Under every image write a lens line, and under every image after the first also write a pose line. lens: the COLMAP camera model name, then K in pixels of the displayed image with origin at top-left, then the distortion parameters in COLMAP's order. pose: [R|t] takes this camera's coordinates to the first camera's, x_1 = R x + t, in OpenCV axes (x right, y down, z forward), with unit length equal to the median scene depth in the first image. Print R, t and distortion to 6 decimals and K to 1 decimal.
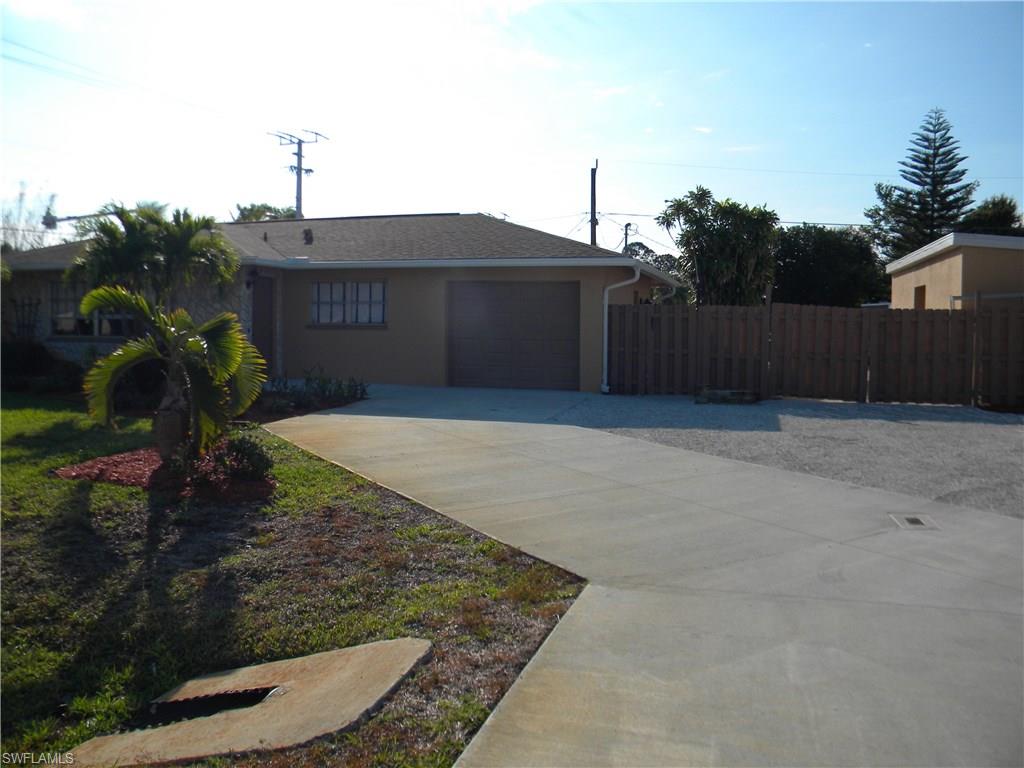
lens RADIAL K [[877.3, 0, 504.0], [0, 877.3, 362.8], [0, 0, 1]] dist [-0.185475, 0.178441]
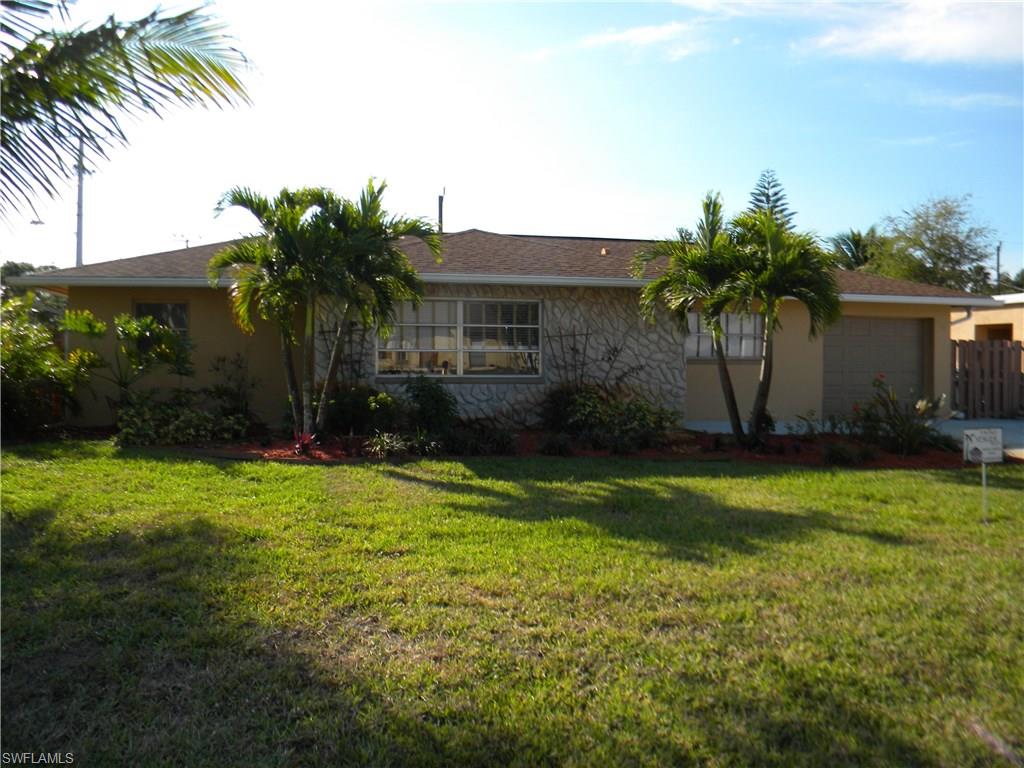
lens RADIAL K [[877.3, 0, 504.0], [0, 877.3, 362.8], [0, 0, 1]] dist [-0.185475, 0.178441]
pose [[0.863510, -0.010488, 0.504223, -1.476746], [0.028027, 0.999237, -0.027214, -0.037470], [-0.503553, 0.037631, 0.863144, 0.586213]]
